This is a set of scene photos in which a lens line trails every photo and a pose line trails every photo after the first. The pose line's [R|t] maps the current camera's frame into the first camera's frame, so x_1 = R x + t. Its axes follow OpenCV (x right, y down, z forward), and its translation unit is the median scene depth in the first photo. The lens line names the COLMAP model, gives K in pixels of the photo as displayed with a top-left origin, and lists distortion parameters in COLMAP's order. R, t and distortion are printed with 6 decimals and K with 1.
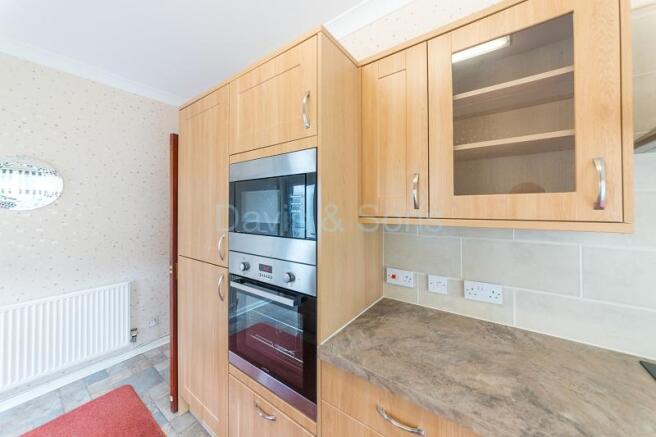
lens RADIAL K [[231.4, 0, 328.5], [0, 231.4, 205.4], [0, 0, 1]] dist [0.000436, 0.000228]
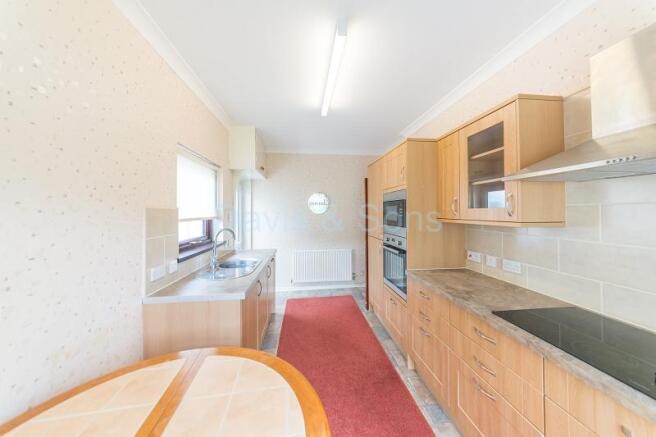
lens RADIAL K [[231.4, 0, 328.9], [0, 231.4, 213.1], [0, 0, 1]] dist [0.000436, 0.000228]
pose [[0.676491, 0.005379, -0.736431, 0.852800], [0.007799, 0.999865, 0.014467, -0.026485], [0.736409, -0.015530, 0.676358, -0.883939]]
